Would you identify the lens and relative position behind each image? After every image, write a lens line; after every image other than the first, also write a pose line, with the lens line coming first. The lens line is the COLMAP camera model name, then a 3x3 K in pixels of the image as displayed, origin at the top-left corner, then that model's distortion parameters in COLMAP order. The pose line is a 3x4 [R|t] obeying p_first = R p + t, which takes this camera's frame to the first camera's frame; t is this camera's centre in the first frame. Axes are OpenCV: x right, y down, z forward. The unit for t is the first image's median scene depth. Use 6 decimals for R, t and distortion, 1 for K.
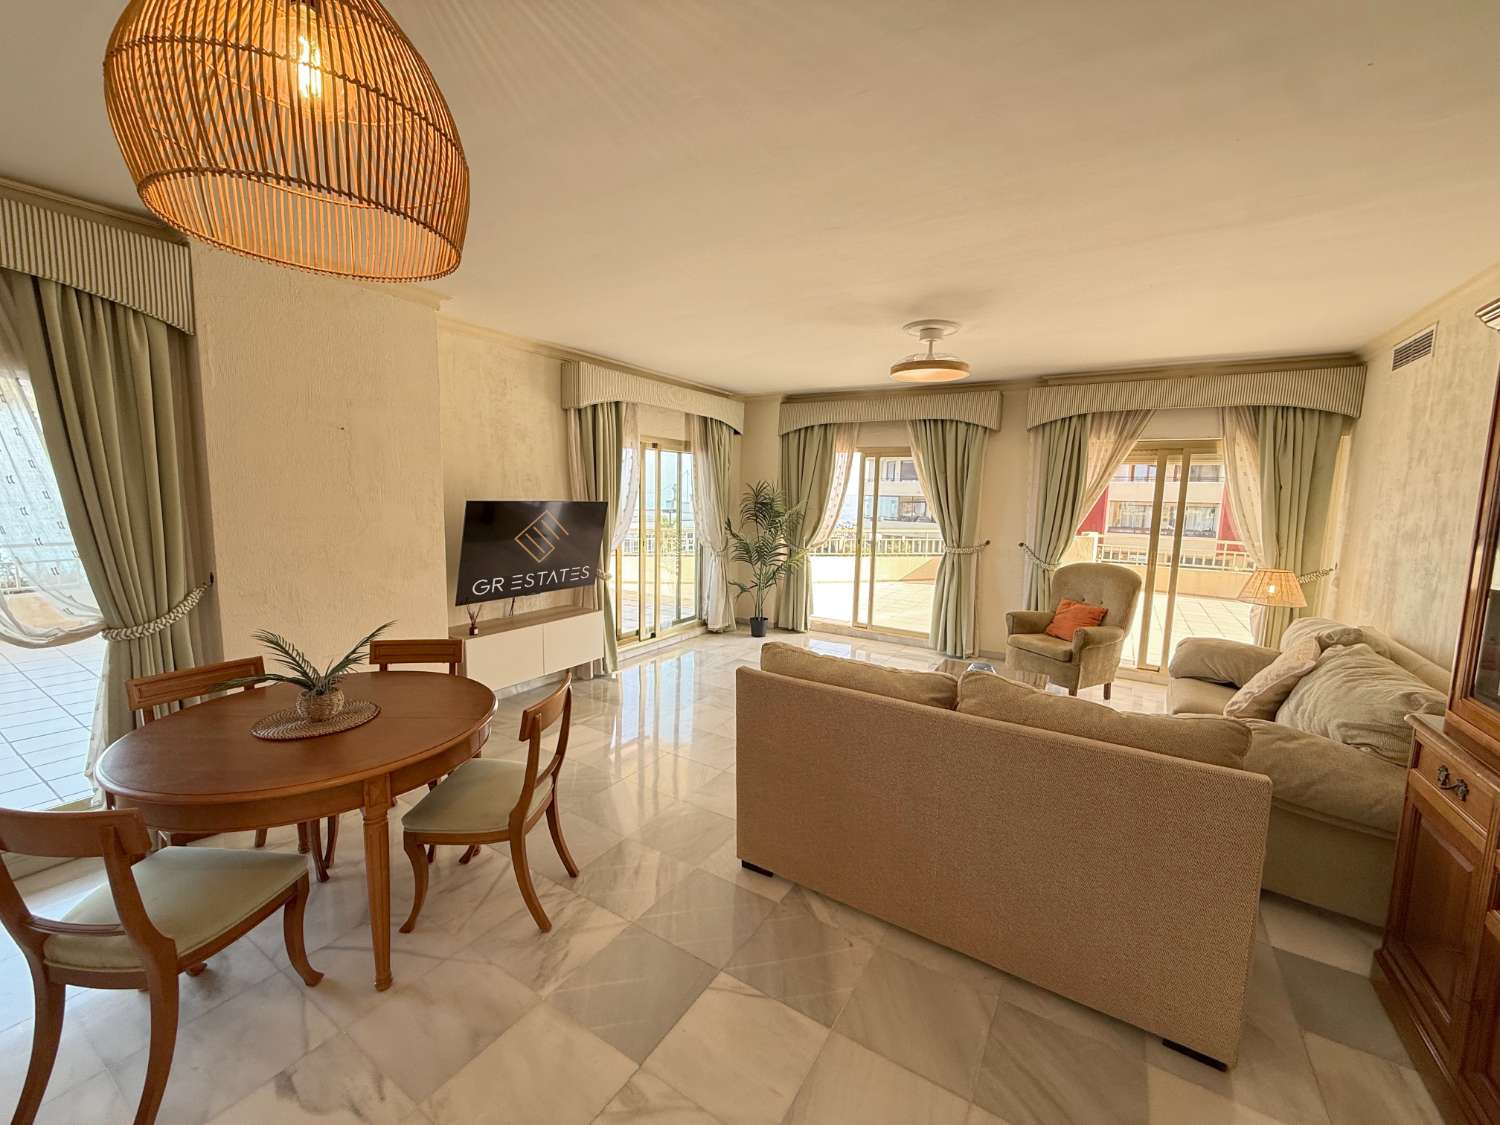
lens RADIAL K [[599.5, 0, 744.3], [0, 599.5, 562.4], [0, 0, 1]] dist [0.000456, -0.000085]
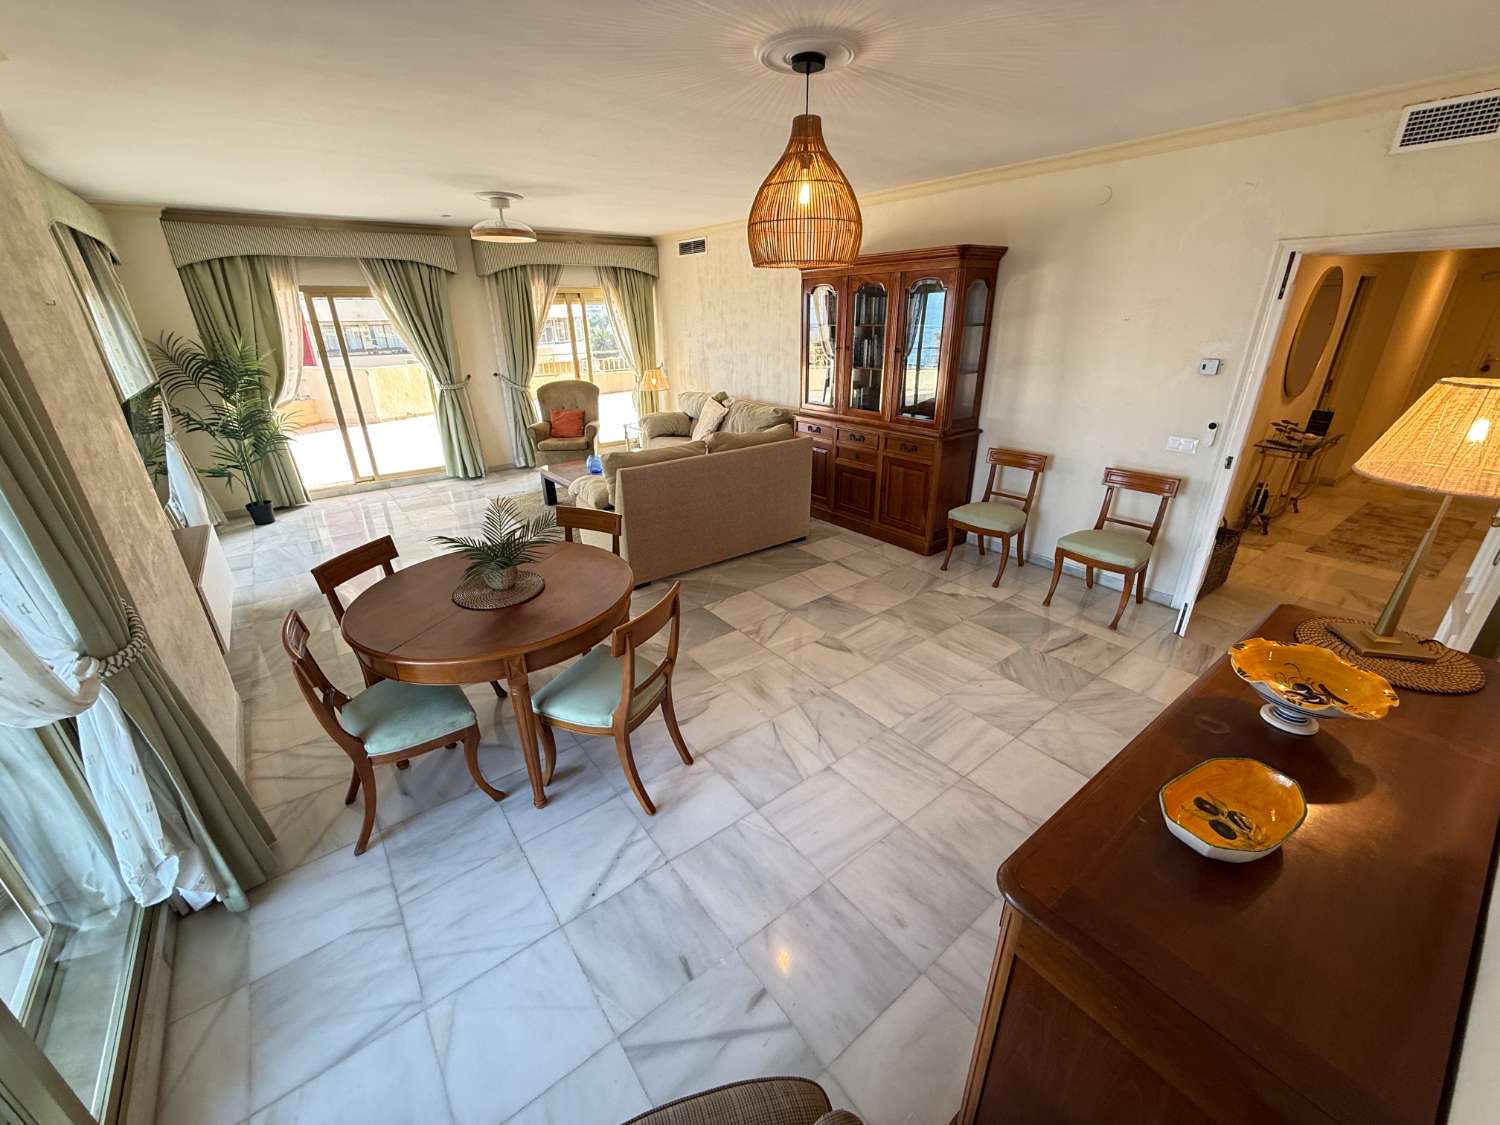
lens RADIAL K [[598.7, 0, 745.5], [0, 598.7, 562.6], [0, 0, 1]] dist [-0.000127, 0.000130]
pose [[0.350427, -0.389268, 0.851864, -0.697937], [0.132603, 0.920996, 0.366310, -0.069114], [-0.927156, -0.015405, 0.374360, 0.054069]]
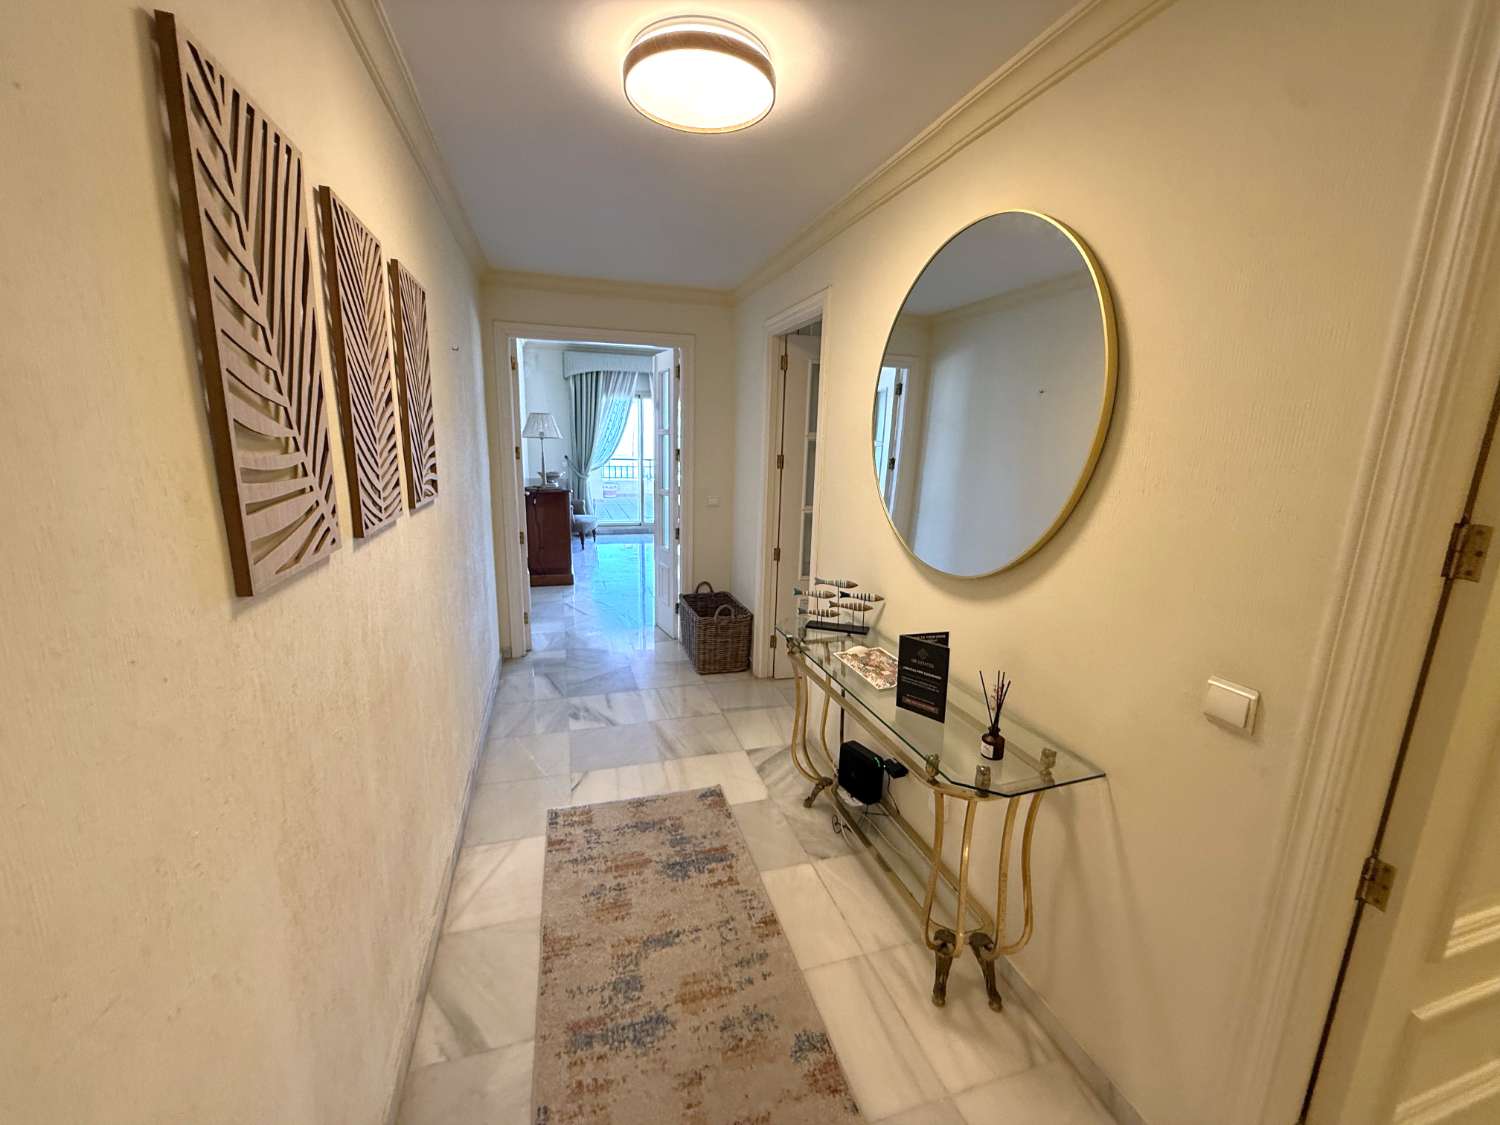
lens RADIAL K [[599.5, 0, 744.3], [0, 599.5, 562.4], [0, 0, 1]] dist [0.000456, -0.000085]
pose [[0.757199, 0.127000, -0.640718, 0.876384], [-0.082114, 0.991642, 0.099516, 0.151439], [0.648002, -0.022742, 0.761299, -0.861591]]
